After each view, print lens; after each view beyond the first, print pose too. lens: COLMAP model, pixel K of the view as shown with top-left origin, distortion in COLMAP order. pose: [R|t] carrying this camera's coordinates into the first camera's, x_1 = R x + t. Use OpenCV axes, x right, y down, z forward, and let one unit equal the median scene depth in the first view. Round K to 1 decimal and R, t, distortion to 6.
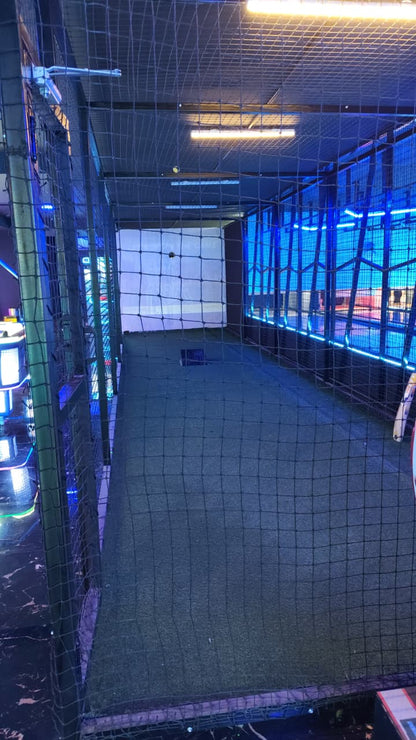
lens RADIAL K [[497.5, 0, 208.0], [0, 497.5, 370.0], [0, 0, 1]] dist [0.012152, 0.000145]
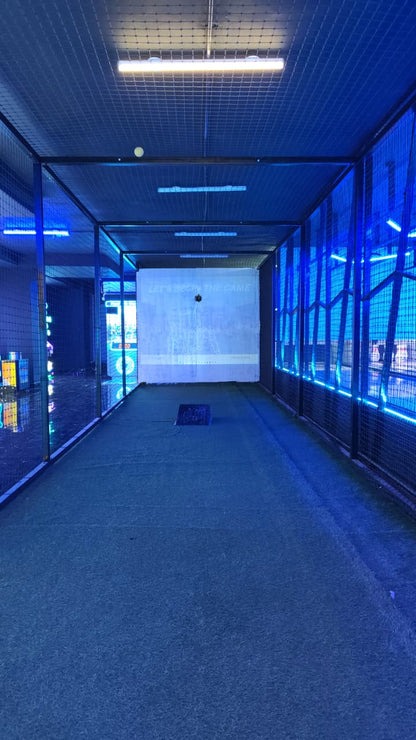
lens RADIAL K [[497.5, 0, 208.0], [0, 497.5, 370.0], [0, 0, 1]] dist [0.012152, 0.000145]
pose [[0.990975, 0.032236, -0.130116, 0.100487], [-0.047336, 0.992273, -0.114685, -0.006681], [0.125414, 0.119809, 0.984844, 0.237538]]
